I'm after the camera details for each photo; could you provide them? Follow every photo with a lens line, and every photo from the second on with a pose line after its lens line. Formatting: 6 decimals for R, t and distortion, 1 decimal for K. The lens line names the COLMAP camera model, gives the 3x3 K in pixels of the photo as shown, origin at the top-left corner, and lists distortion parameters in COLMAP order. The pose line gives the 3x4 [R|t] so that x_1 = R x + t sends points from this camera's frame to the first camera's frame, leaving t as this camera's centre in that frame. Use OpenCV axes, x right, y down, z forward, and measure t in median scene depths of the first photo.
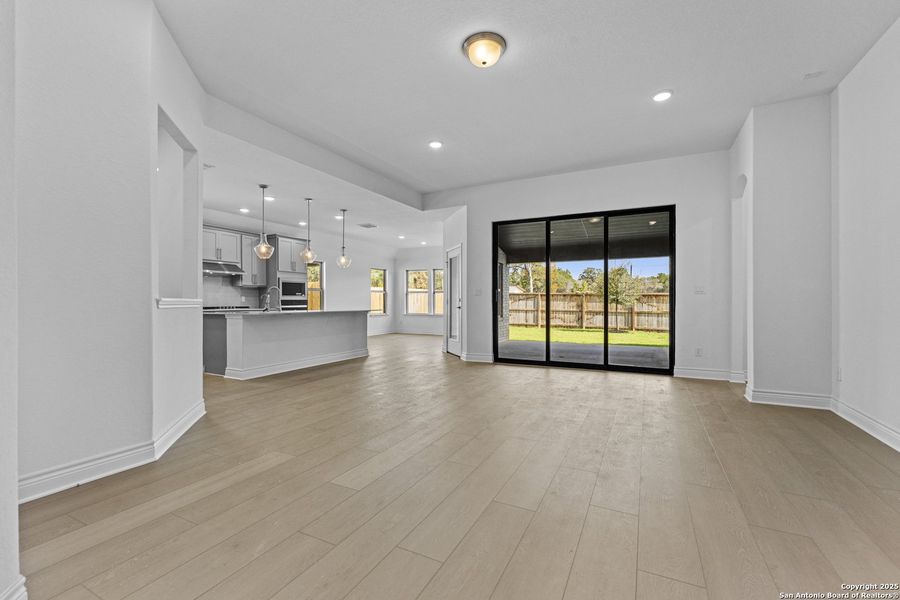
lens RADIAL K [[387.0, 0, 451.4], [0, 387.0, 302.4], [0, 0, 1]] dist [-0.001154, 0.000021]
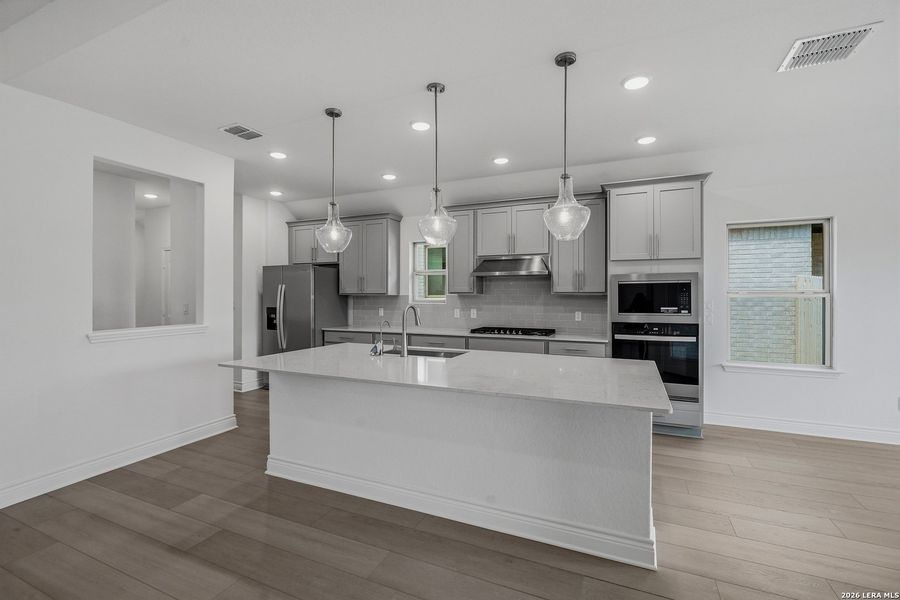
lens RADIAL K [[406.5, 0, 447.3], [0, 406.5, 296.2], [0, 0, 1]] dist [-0.009505, 0.000863]
pose [[0.039043, 0.005593, -0.999222, 0.046140], [-0.000663, 0.999984, 0.005571, -0.045011], [0.999237, 0.000445, 0.039046, 0.871820]]
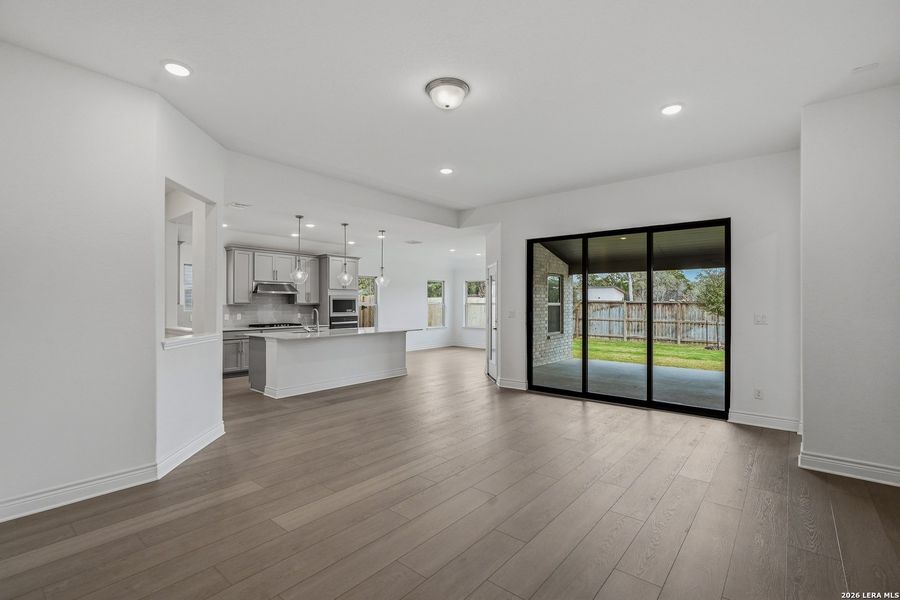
lens RADIAL K [[410.4, 0, 449.7], [0, 410.4, 301.8], [0, 0, 1]] dist [-0.009915, 0.001087]
pose [[0.974056, 0.001434, -0.226303, 0.135125], [-0.002834, 0.999979, -0.005866, -0.045912], [0.226290, 0.006355, 0.974039, -0.007154]]
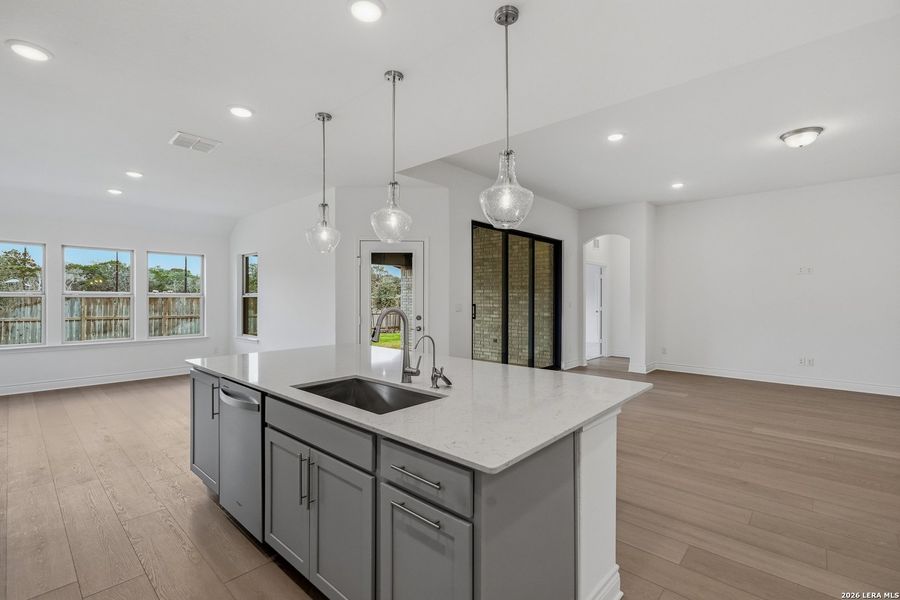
lens RADIAL K [[406.5, 0, 447.3], [0, 406.5, 296.2], [0, 0, 1]] dist [-0.009505, 0.000863]
pose [[0.272600, 0.004620, 0.962116, -0.647018], [-0.000783, 0.999989, -0.004579, -0.040533], [-0.962127, 0.000495, 0.272600, 0.736134]]
